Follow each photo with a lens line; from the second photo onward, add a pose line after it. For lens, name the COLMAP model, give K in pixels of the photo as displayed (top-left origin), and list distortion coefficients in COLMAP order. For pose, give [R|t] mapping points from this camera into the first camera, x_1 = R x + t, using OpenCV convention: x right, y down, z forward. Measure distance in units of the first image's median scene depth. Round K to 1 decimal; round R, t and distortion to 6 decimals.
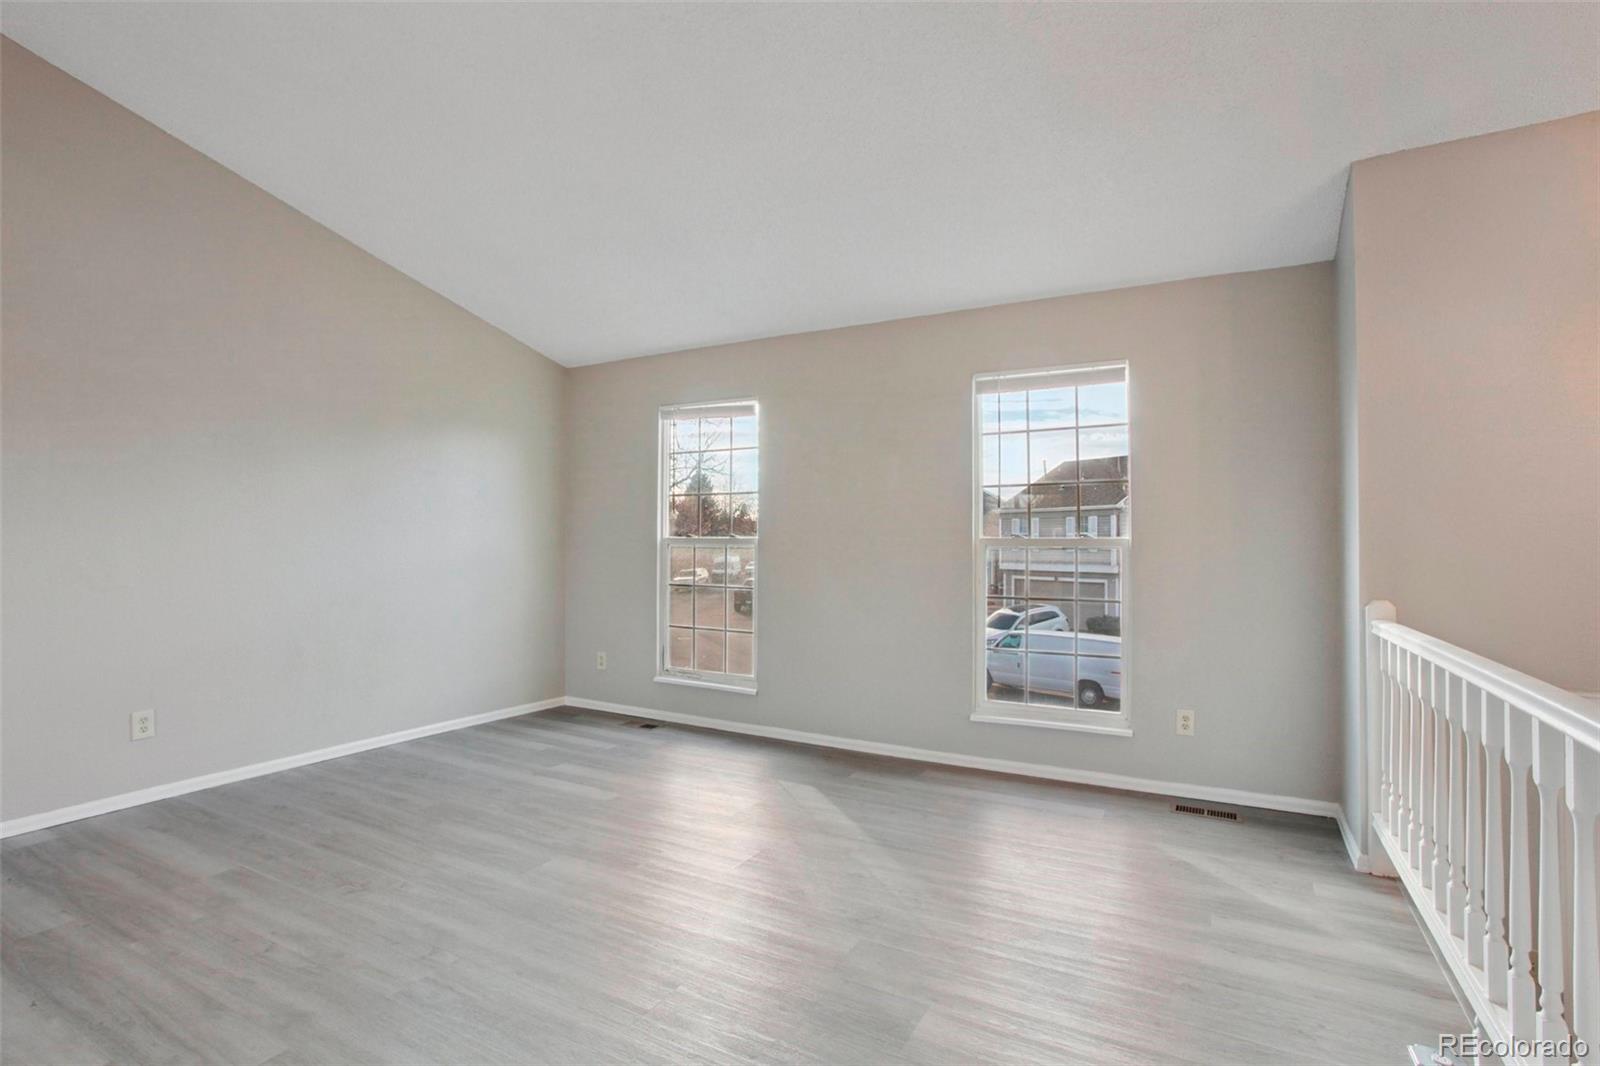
lens RADIAL K [[779.1, 0, 800.0], [0, 779.1, 533.0], [0, 0, 1]] dist [0.003383, -0.011270]
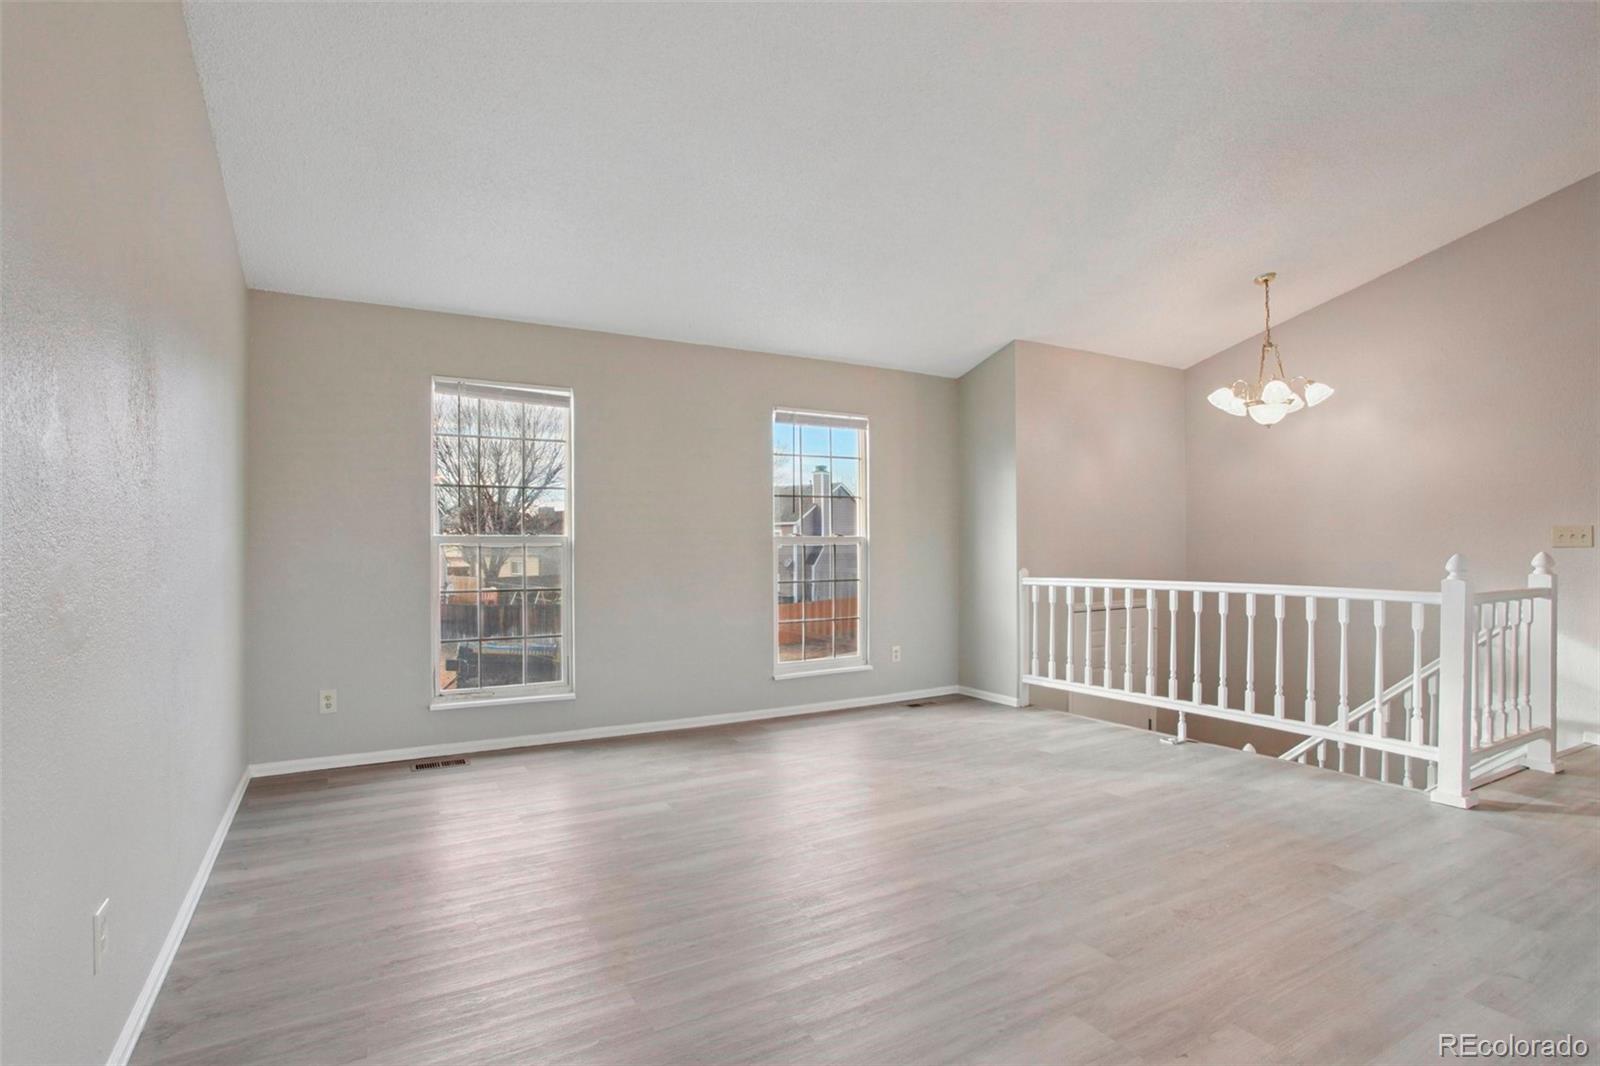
lens RADIAL K [[771.2, 0, 800.0], [0, 771.2, 533.0], [0, 0, 1]] dist [-0.003502, -0.000254]
pose [[0.522270, -0.013014, 0.852681, -0.828190], [-0.016368, 0.999546, 0.025281, -0.029351], [-0.852623, -0.027160, 0.521820, 0.298623]]
